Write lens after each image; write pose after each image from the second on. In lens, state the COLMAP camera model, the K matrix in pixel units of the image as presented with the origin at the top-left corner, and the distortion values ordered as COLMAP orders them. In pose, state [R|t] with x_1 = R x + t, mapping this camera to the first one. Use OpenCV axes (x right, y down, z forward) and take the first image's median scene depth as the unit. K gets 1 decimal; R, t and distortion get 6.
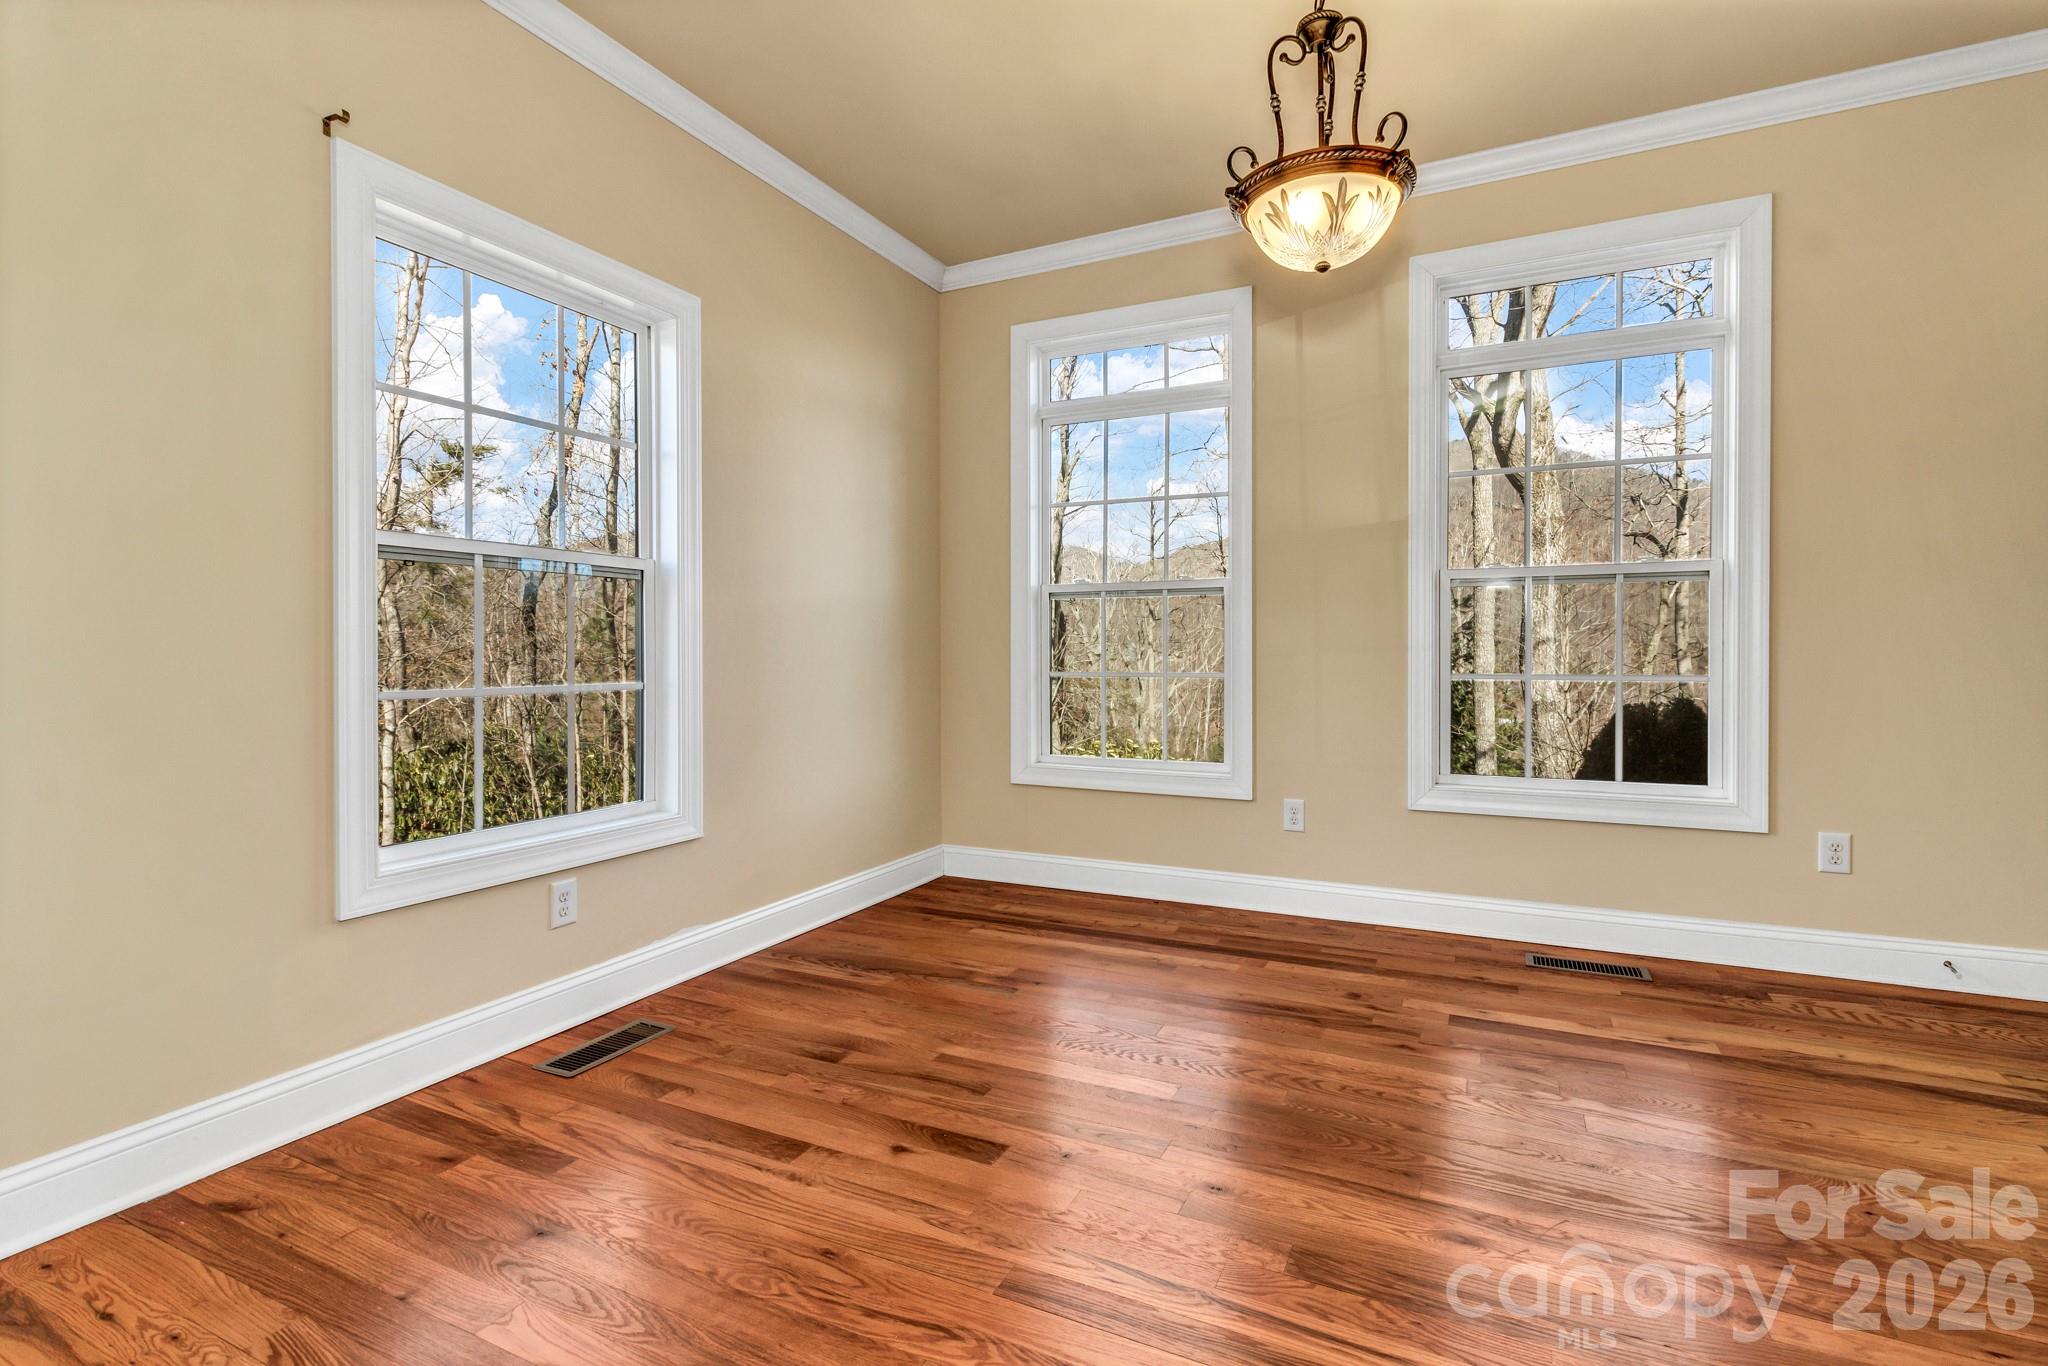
lens RADIAL K [[951.2, 0, 1044.6], [0, 951.2, 662.3], [0, 0, 1]] dist [0.001171, 0.000043]
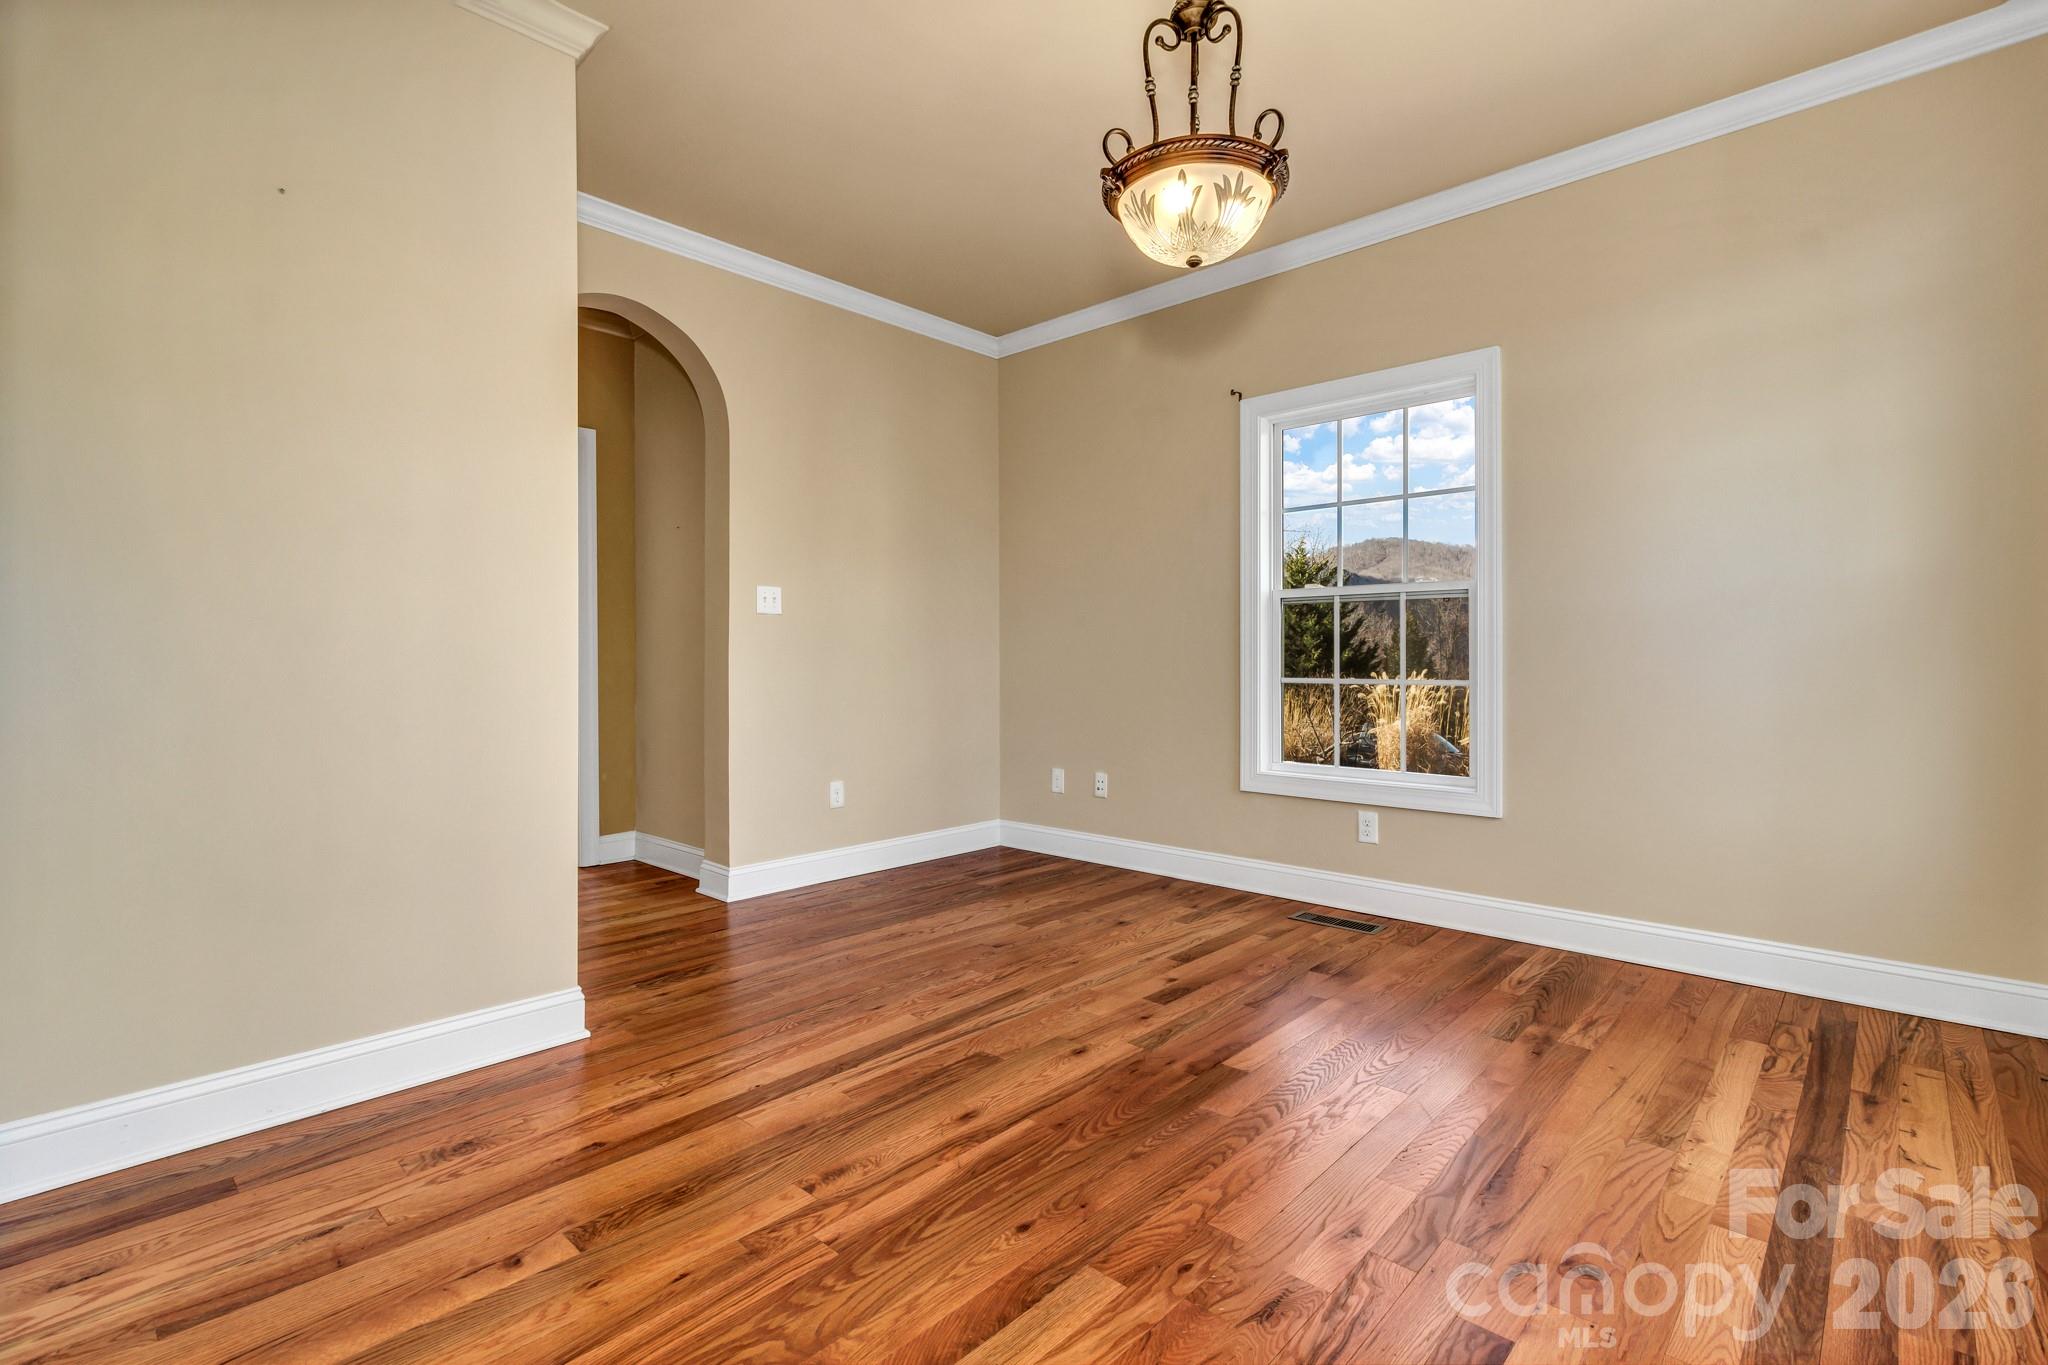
lens RADIAL K [[951.2, 0, 1018.8], [0, 951.2, 655.3], [0, 0, 1]] dist [0.001171, 0.000043]
pose [[-0.297313, 0.003072, -0.954775, 1.110315], [-0.009477, 0.999936, 0.006168, -0.016774], [0.954733, 0.010883, -0.297265, 0.969826]]
